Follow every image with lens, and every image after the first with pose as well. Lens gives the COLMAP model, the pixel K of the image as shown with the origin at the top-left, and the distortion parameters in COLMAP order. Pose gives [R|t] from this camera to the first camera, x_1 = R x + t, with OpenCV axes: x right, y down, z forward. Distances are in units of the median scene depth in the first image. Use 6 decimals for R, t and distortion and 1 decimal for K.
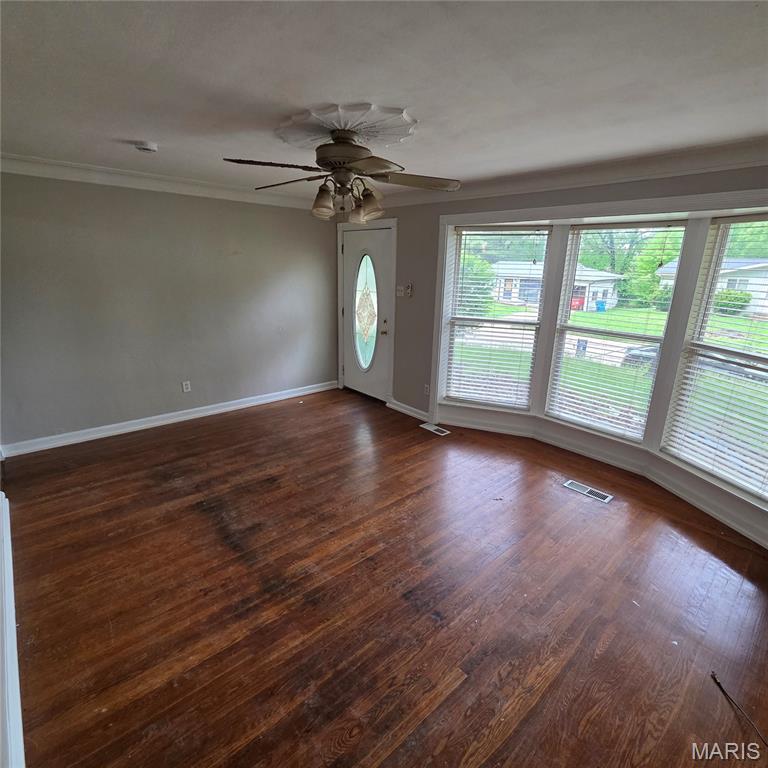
lens RADIAL K [[419.3, 0, 393.3], [0, 419.3, 379.9], [0, 0, 1]] dist [0.002737, 0.001229]
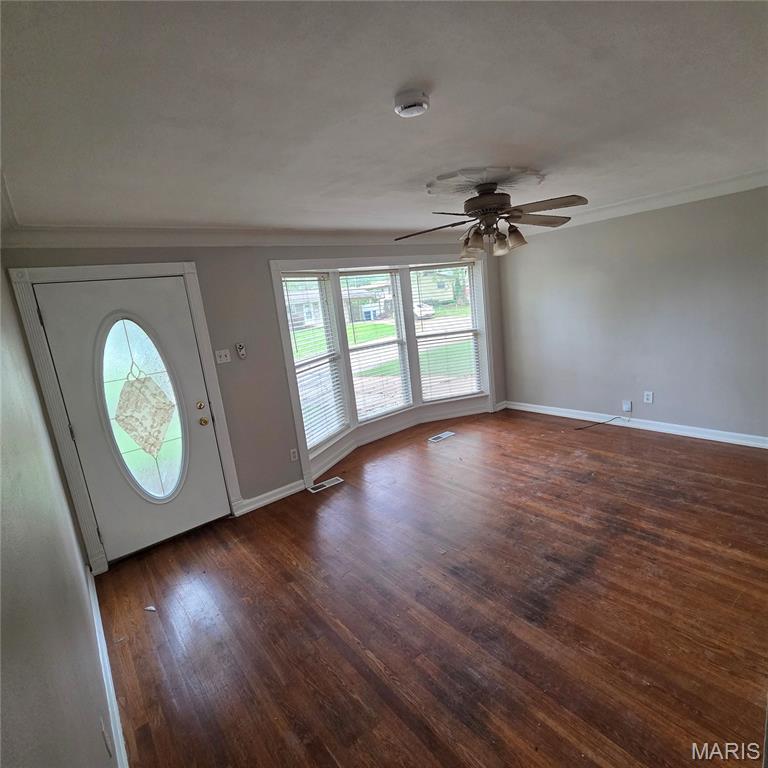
lens RADIAL K [[419.3, 0, 393.3], [0, 419.3, 379.9], [0, 0, 1]] dist [0.002737, 0.001229]
pose [[0.047651, -0.225138, 0.973161, -1.105808], [0.376424, 0.906486, 0.191282, -0.315596], [-0.925221, 0.357206, 0.127942, 0.994677]]
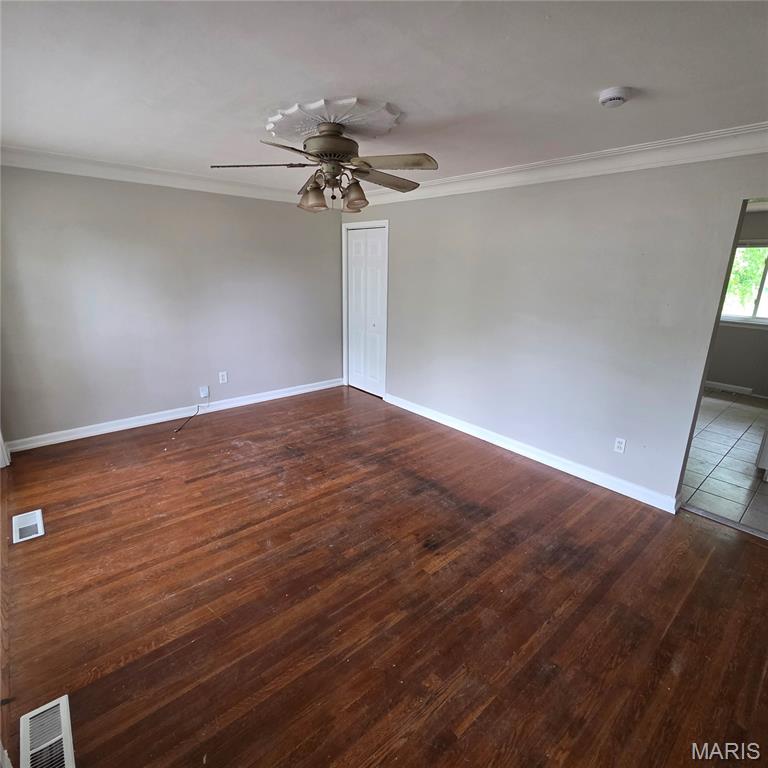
lens RADIAL K [[419.3, 0, 393.3], [0, 419.3, 379.9], [0, 0, 1]] dist [0.002737, 0.001229]
pose [[-0.998511, -0.054502, -0.002207, -0.231818], [-0.047714, 0.853126, 0.519518, -0.460198], [-0.026432, 0.518850, -0.854457, 1.687599]]
